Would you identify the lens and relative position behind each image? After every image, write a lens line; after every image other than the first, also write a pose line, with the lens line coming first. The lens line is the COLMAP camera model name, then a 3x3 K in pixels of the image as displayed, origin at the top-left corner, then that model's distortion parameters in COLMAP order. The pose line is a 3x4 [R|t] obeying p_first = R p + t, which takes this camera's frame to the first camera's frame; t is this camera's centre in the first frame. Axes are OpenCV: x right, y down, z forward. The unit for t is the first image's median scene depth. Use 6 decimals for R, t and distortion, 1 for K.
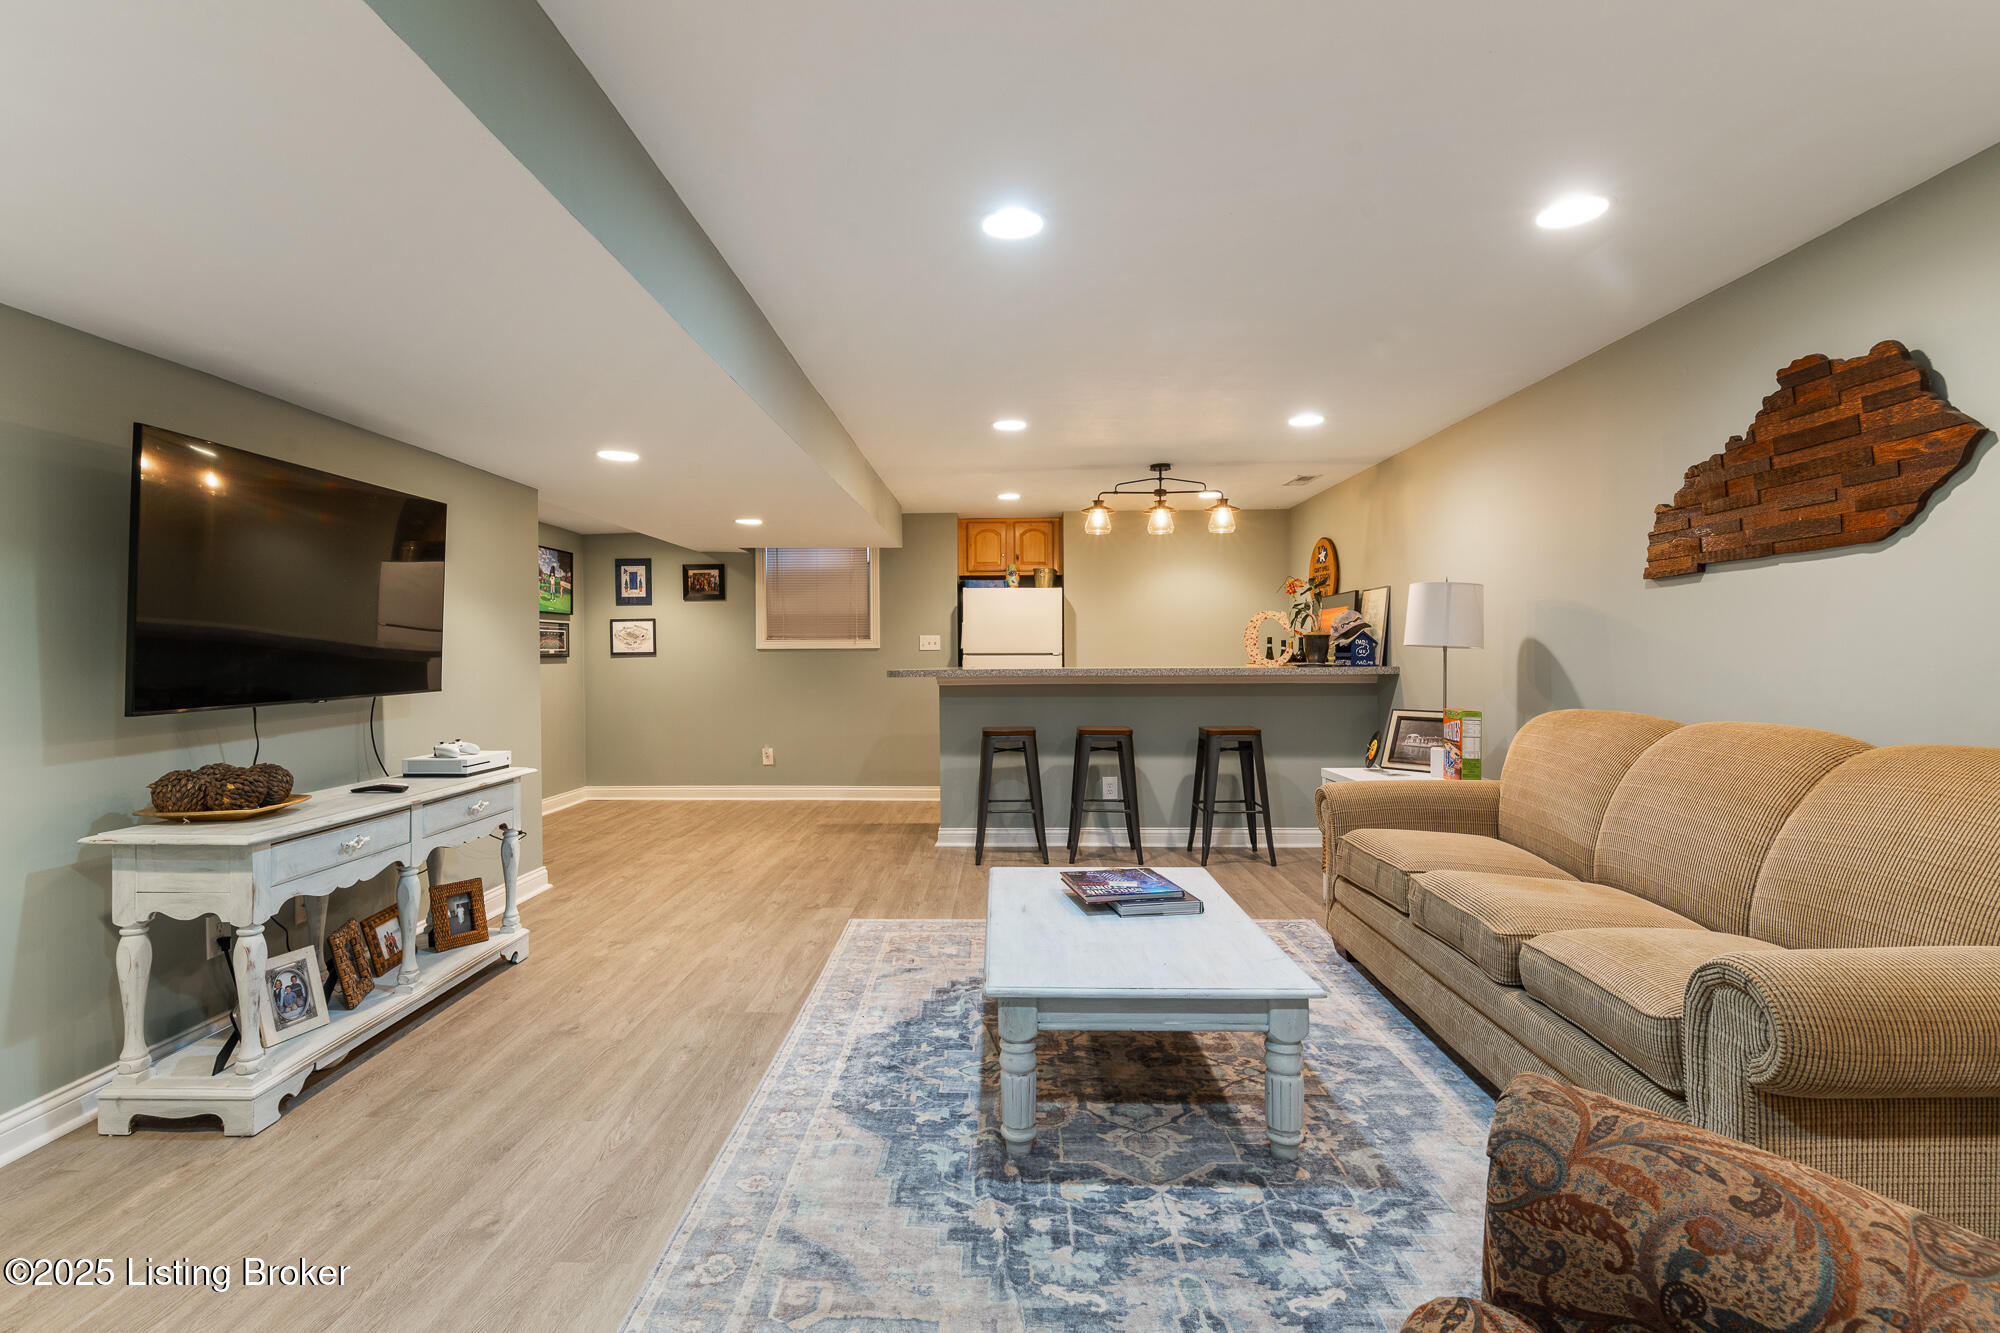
lens RADIAL K [[905.5, 0, 980.7], [0, 905.5, 673.5], [0, 0, 1]] dist [-0.000549, -0.000804]
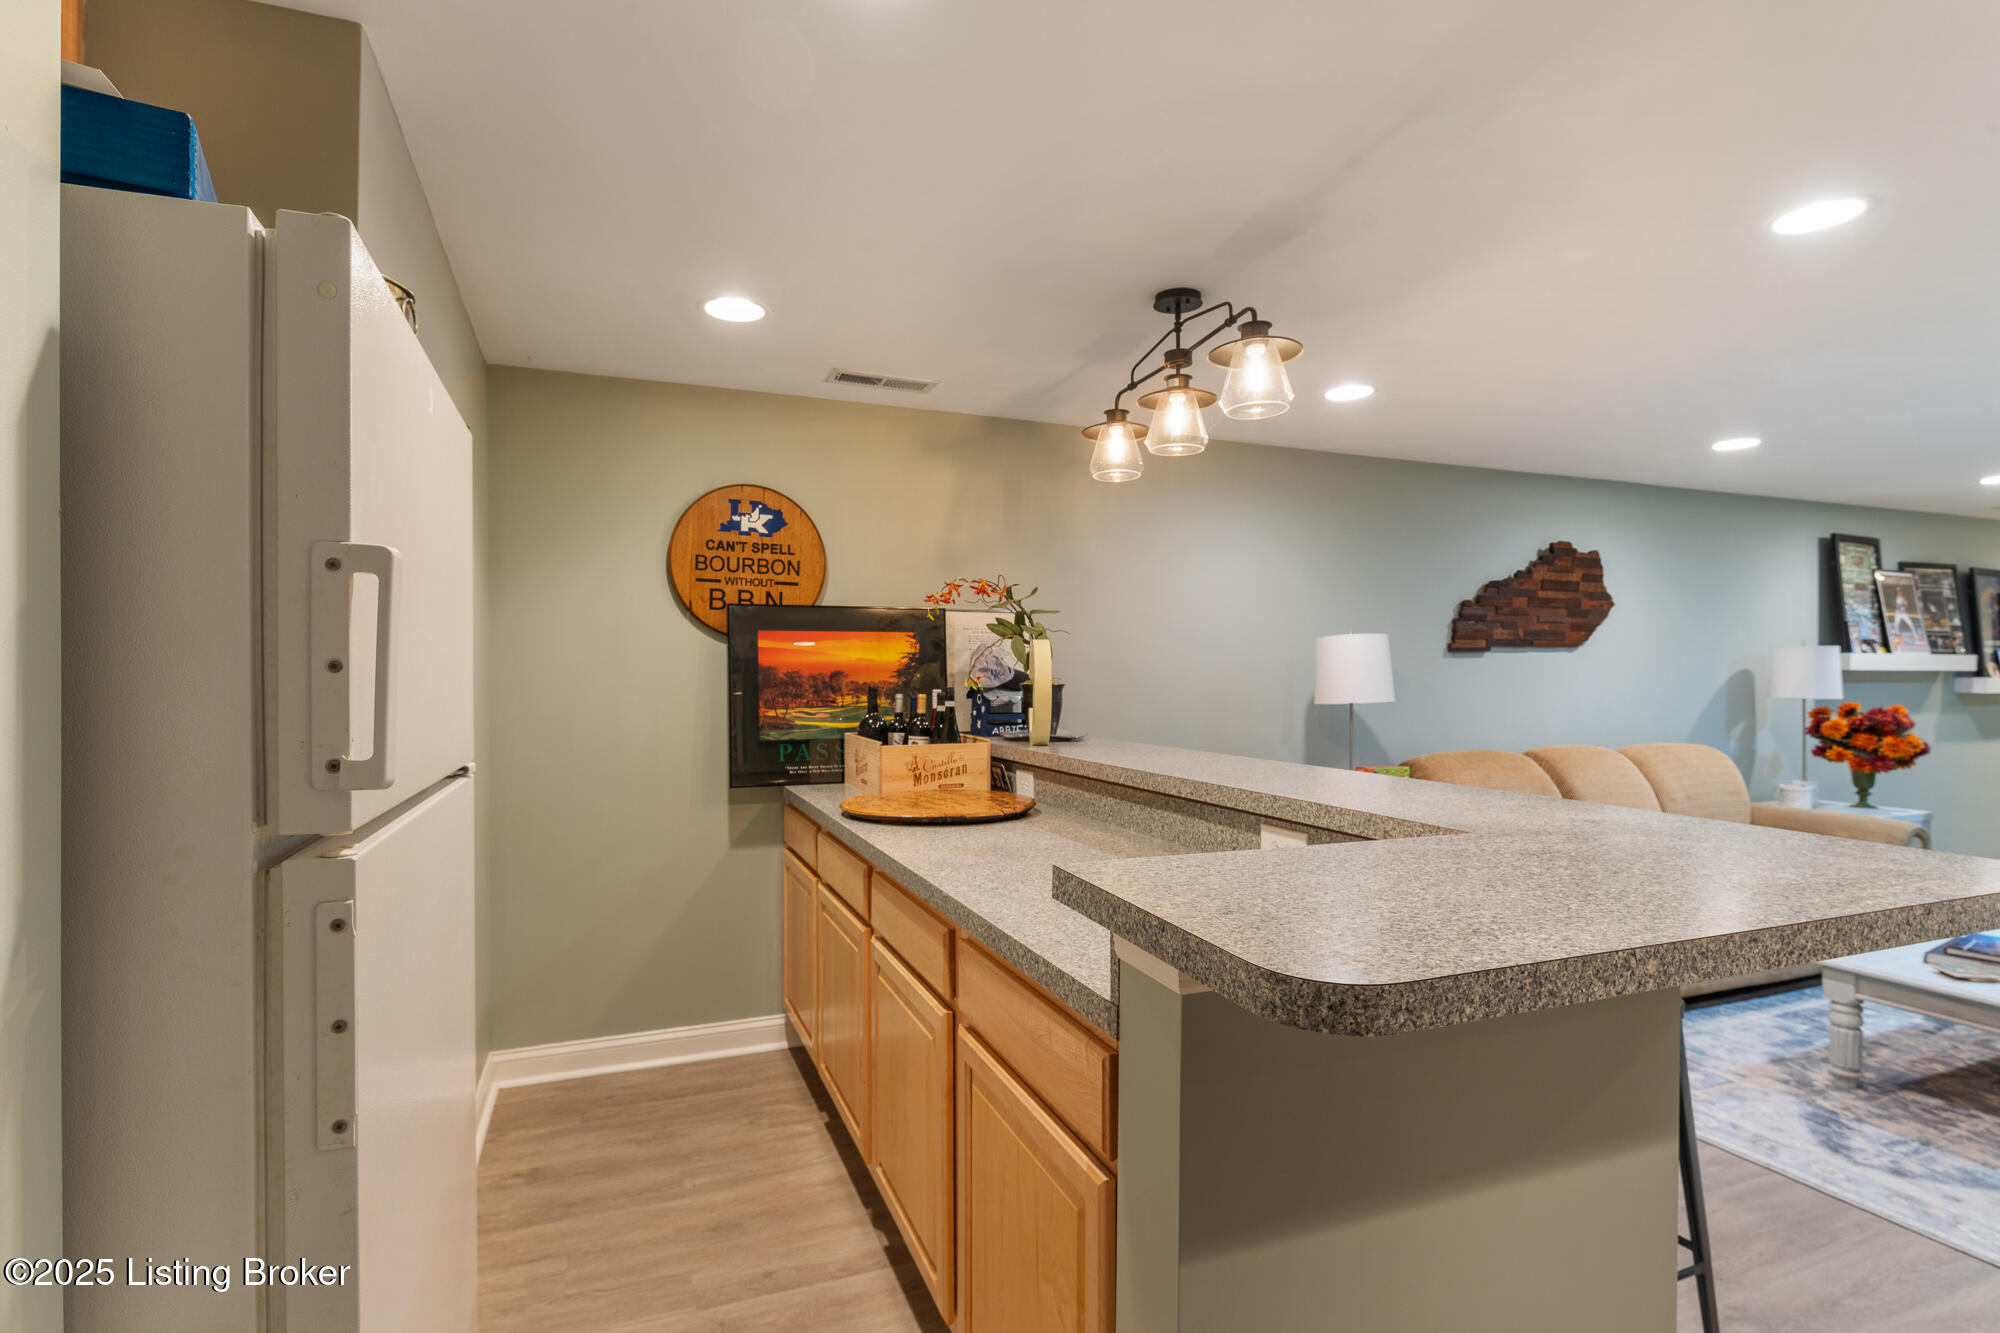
lens RADIAL K [[961.2, 0, 1008.0], [0, 961.2, 675.0], [0, 0, 1]] dist [-0.002854, -0.000094]
pose [[-0.395327, -0.002719, 0.918536, -0.373630], [0.019891, 0.999736, 0.011521, -0.112691], [-0.918325, 0.022825, -0.395169, 2.497744]]
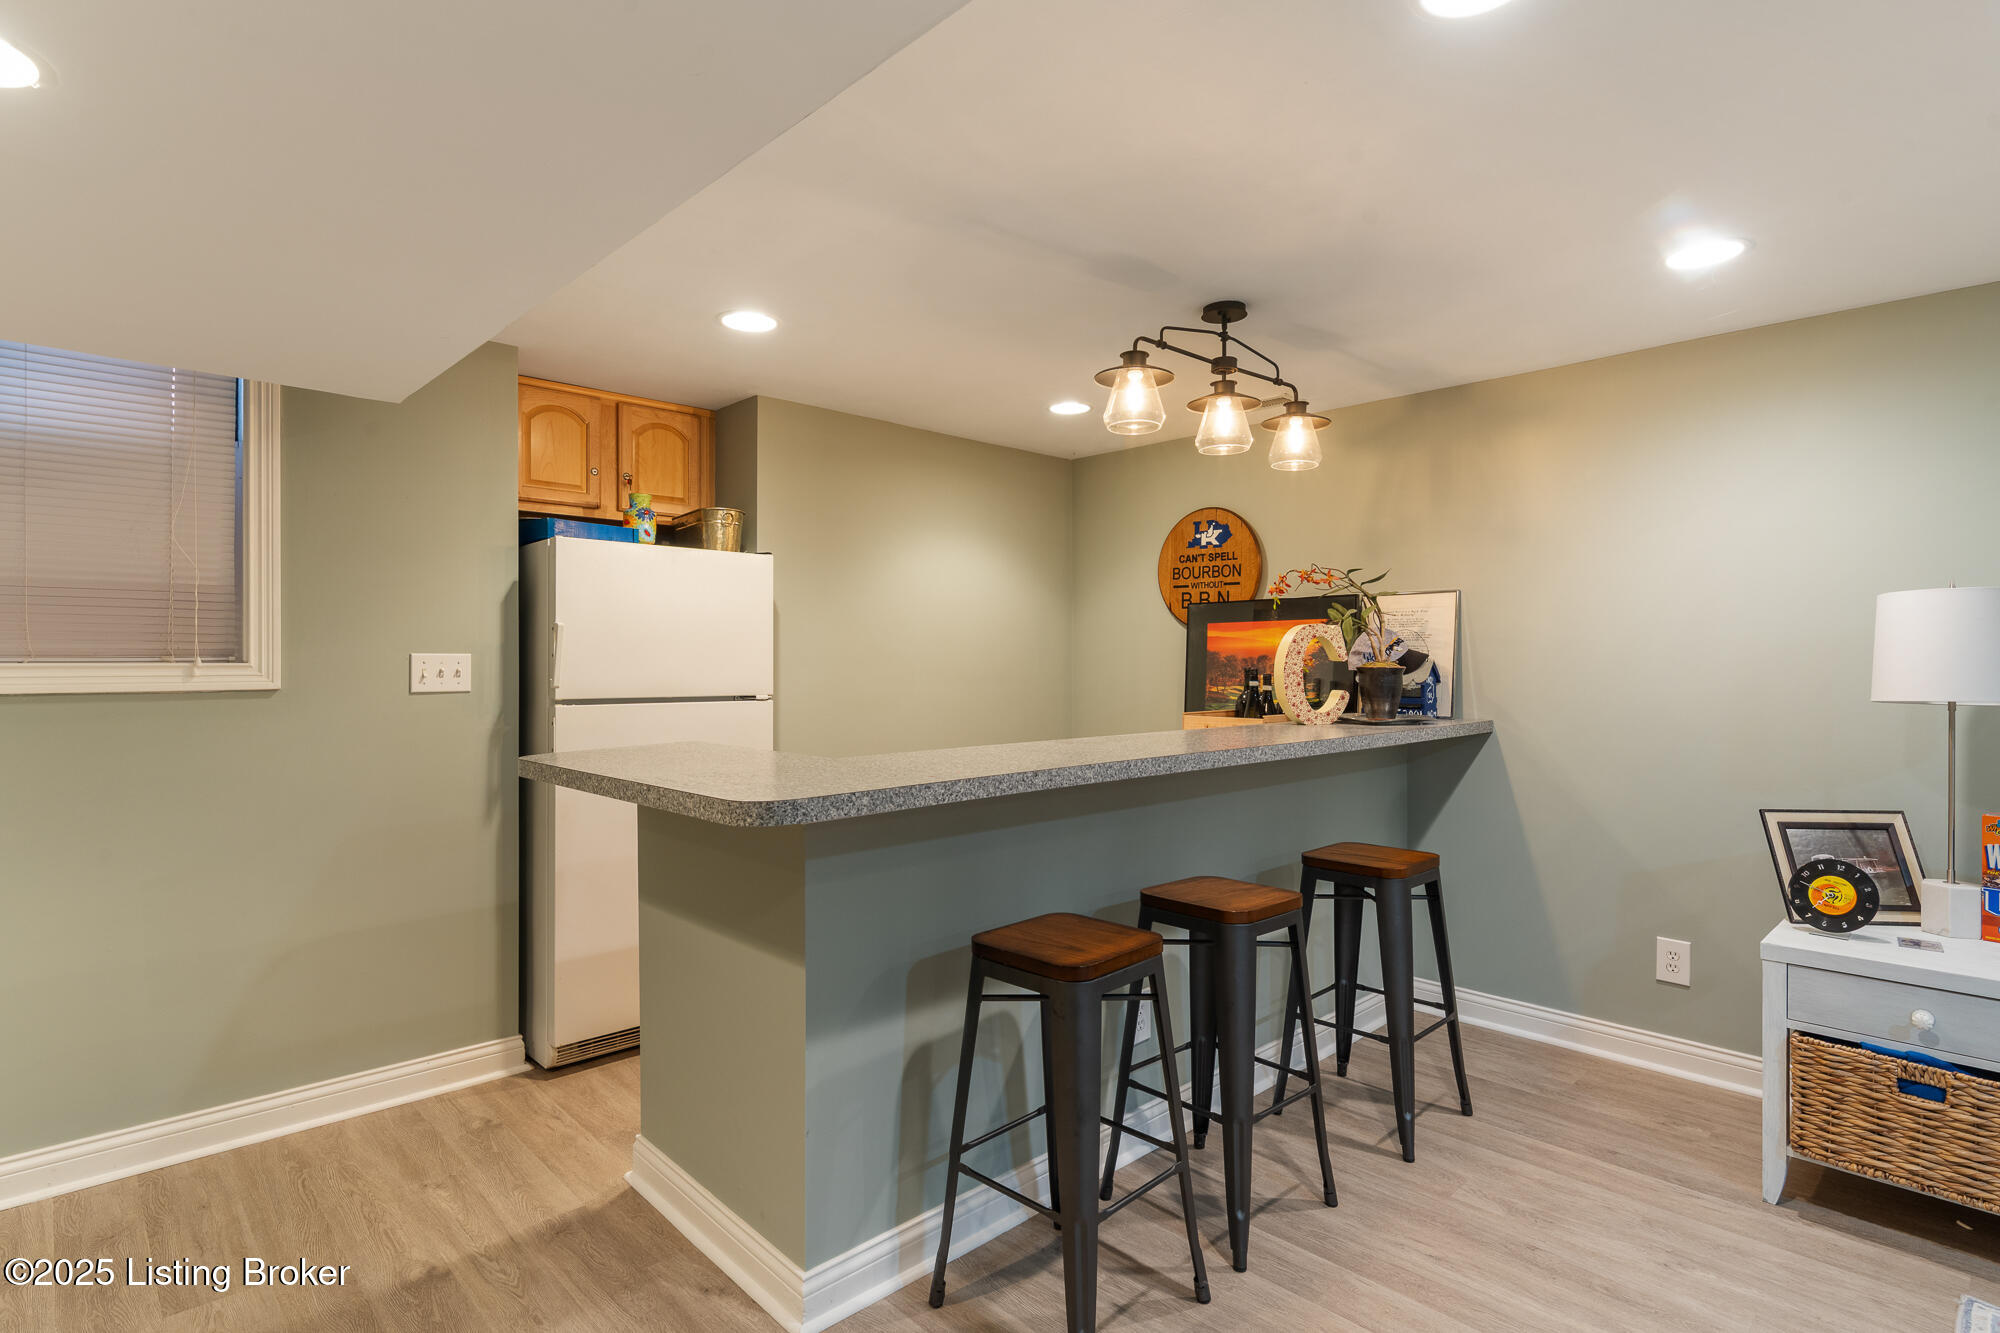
lens RADIAL K [[1016.0, 0, 983.4], [0, 1016.0, 667.5], [0, 0, 1]] dist [0.017982, 0.000088]
pose [[0.706307, 0.002218, 0.707903, -0.529640], [0.012604, 0.999797, -0.015707, -0.069991], [-0.707794, 0.020016, 0.706135, 1.423706]]
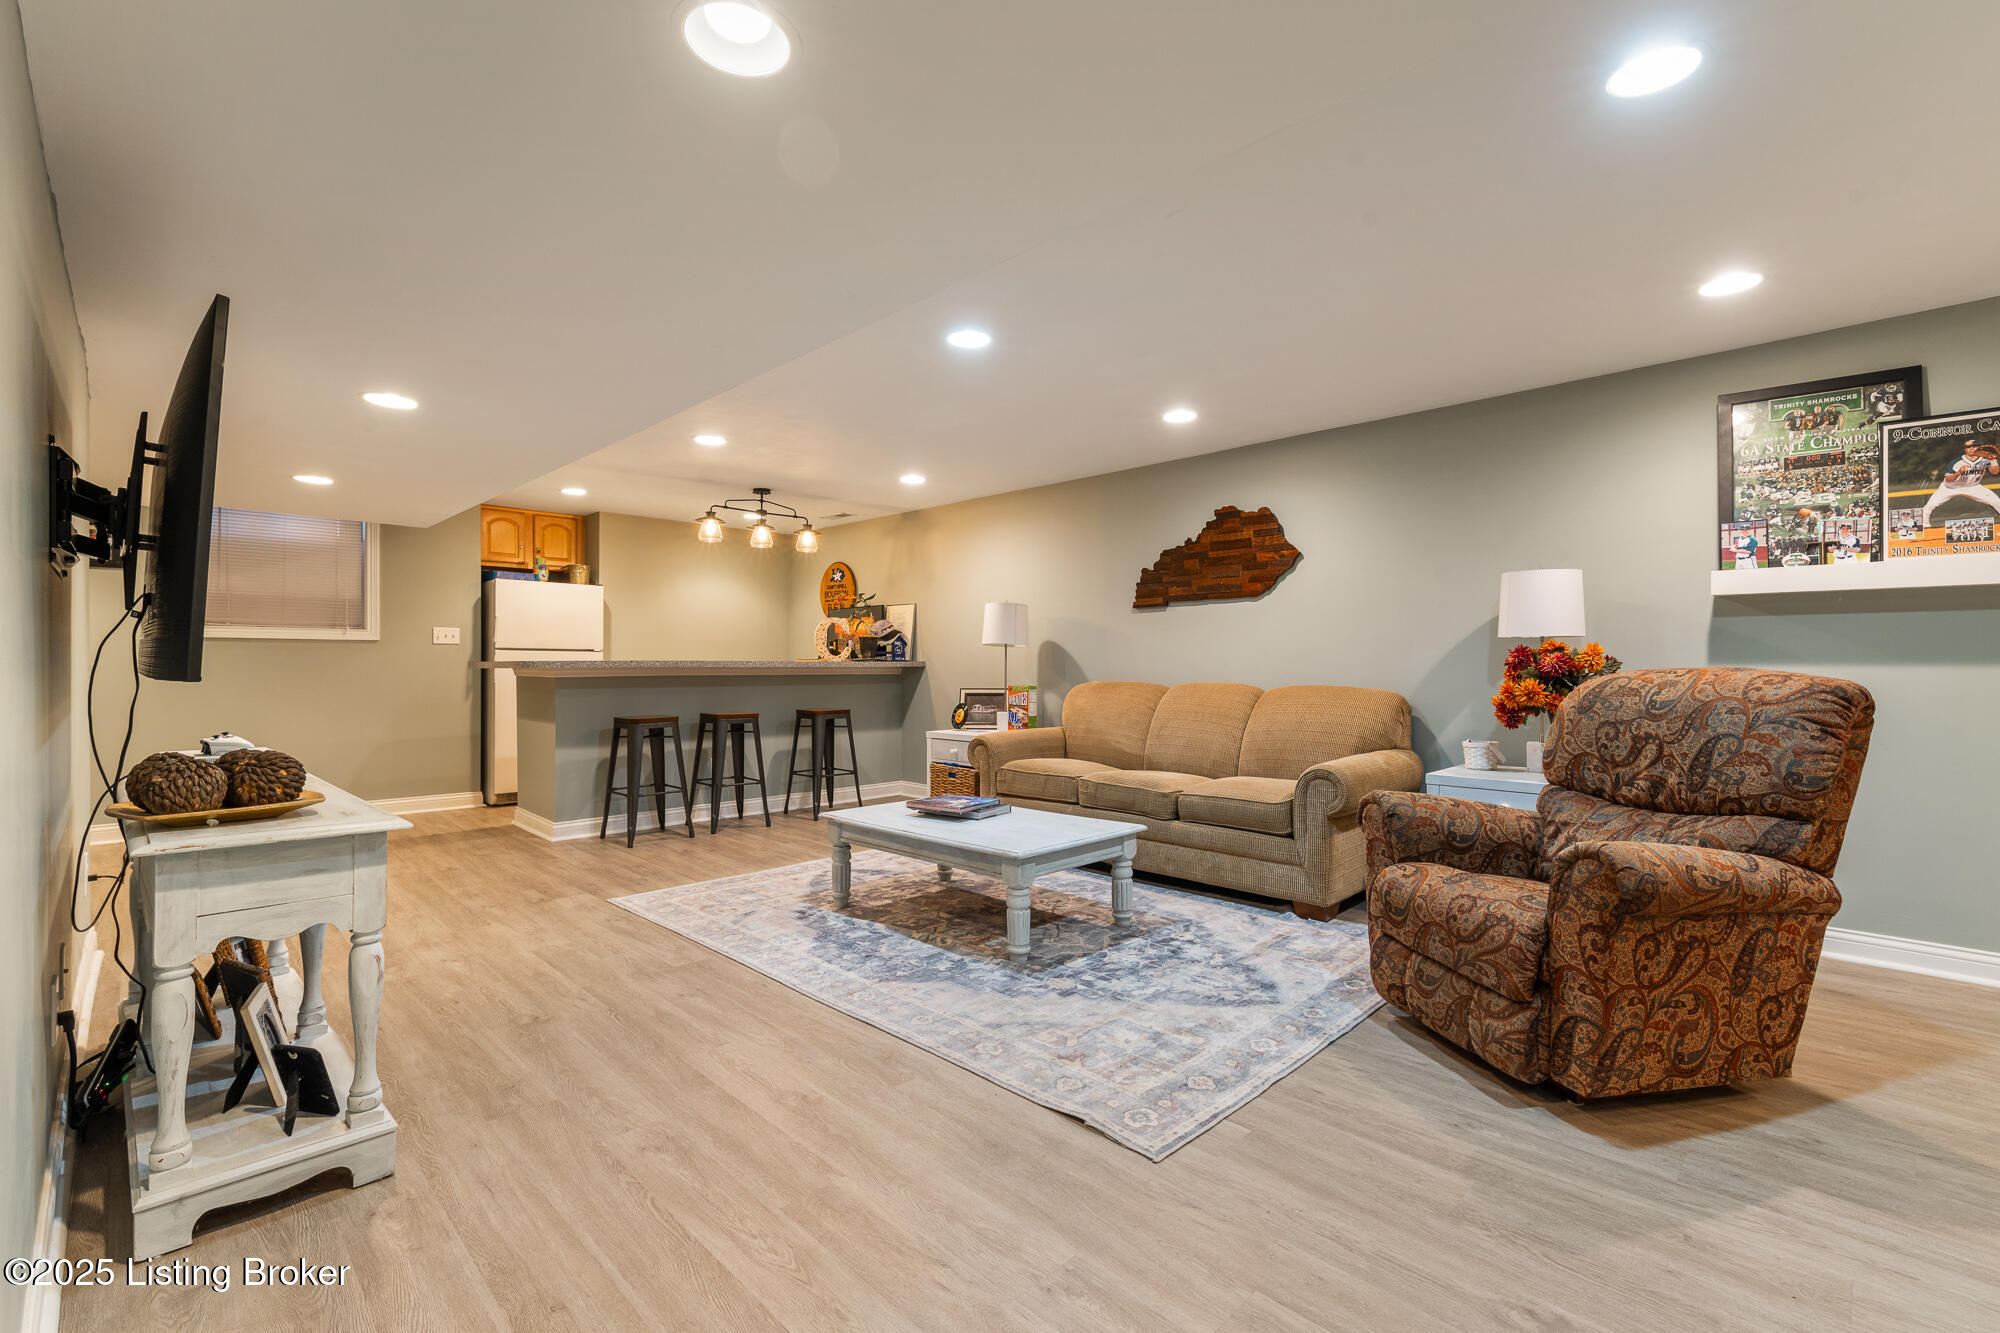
lens RADIAL K [[862.3, 0, 990.8], [0, 862.3, 671.9], [0, 0, 1]] dist [0.000475, -0.003172]
pose [[0.688264, 0.000655, 0.725460, -0.816752], [0.009401, 0.999908, -0.009822, 0.043000], [-0.725399, 0.013580, 0.688194, 0.025448]]
